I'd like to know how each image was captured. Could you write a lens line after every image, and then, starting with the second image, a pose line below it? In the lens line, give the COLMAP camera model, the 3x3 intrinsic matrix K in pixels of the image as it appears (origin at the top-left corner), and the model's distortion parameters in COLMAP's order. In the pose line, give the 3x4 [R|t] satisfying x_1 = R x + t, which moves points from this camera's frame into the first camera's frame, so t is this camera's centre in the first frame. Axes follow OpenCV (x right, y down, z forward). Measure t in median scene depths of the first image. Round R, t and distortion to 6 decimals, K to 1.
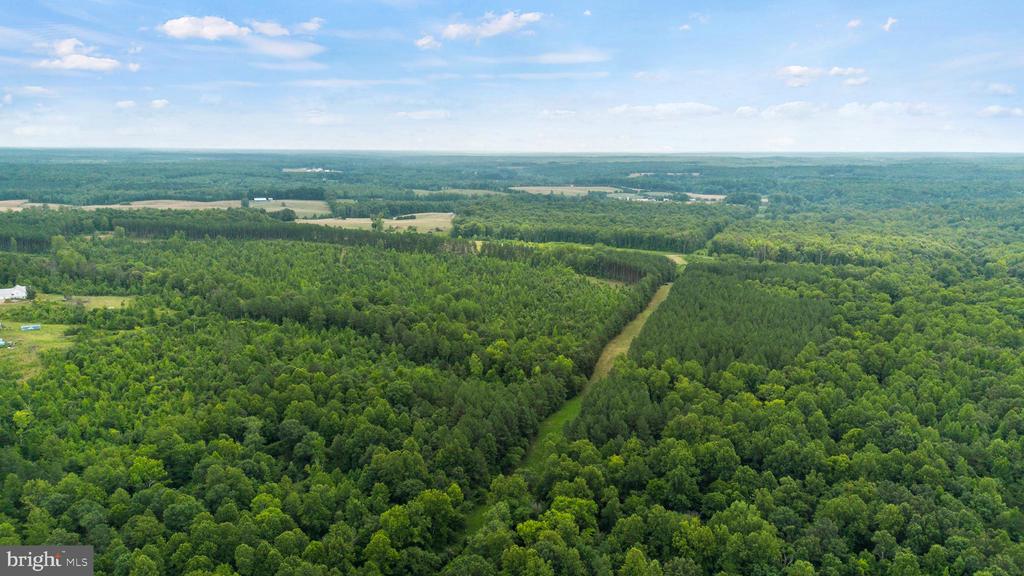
lens RADIAL K [[774.2, 0, 512.0], [0, 774.2, 288.0], [0, 0, 1]] dist [0.118088, -0.204673]
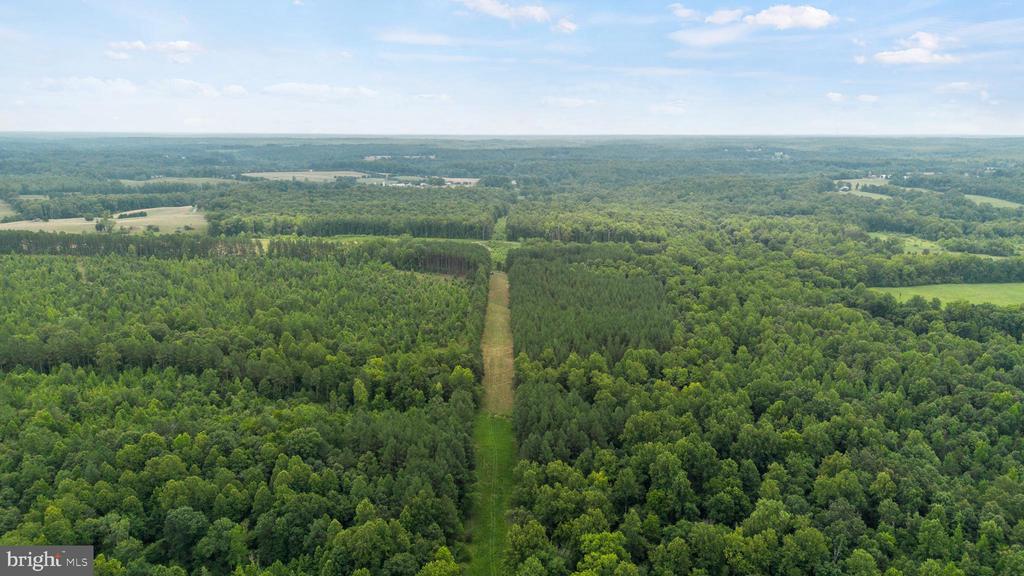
lens RADIAL K [[774.2, 0, 512.0], [0, 774.2, 288.0], [0, 0, 1]] dist [0.118088, -0.204673]
pose [[0.897124, -0.088398, 0.432845, -0.153249], [0.079022, 0.996084, 0.039643, -0.018520], [-0.434654, -0.001360, 0.900596, 0.111422]]
